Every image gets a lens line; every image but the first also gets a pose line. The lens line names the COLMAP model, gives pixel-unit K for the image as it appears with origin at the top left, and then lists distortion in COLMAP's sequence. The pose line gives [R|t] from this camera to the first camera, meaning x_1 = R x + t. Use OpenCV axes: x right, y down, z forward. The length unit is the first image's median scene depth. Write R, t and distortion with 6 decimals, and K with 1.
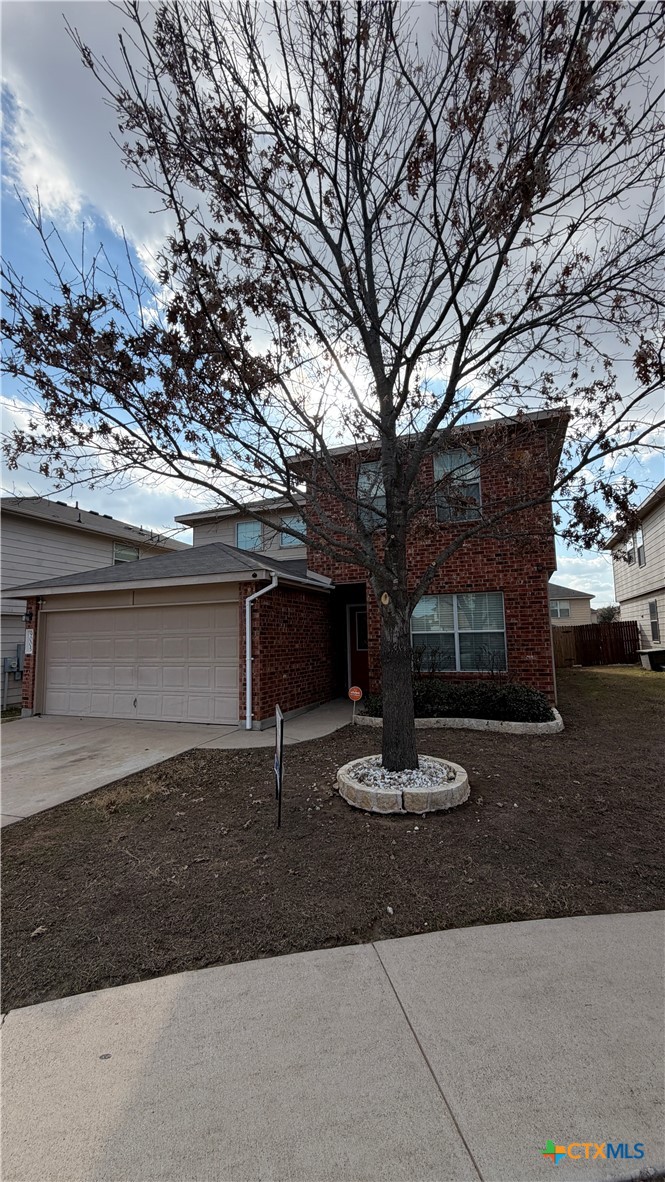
lens RADIAL K [[471.6, 0, 330.2], [0, 471.6, 585.8], [0, 0, 1]] dist [0.001488, 0.000243]
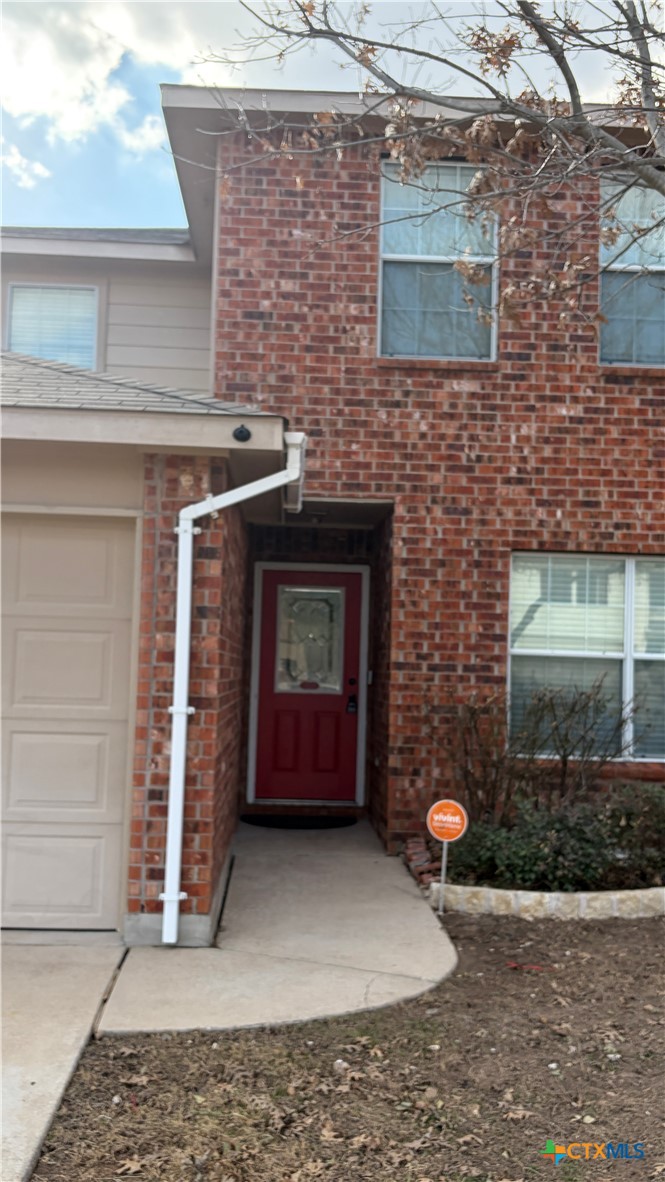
lens RADIAL K [[1119.1, 0, 332.8], [0, 1119.1, 595.2], [0, 0, 1]] dist [0.074472, 0.000000]
pose [[0.914107, 0.072331, 0.398970, -0.365561], [-0.091882, 0.995316, 0.030071, 0.050062], [-0.394926, -0.064147, 0.916471, 0.303536]]
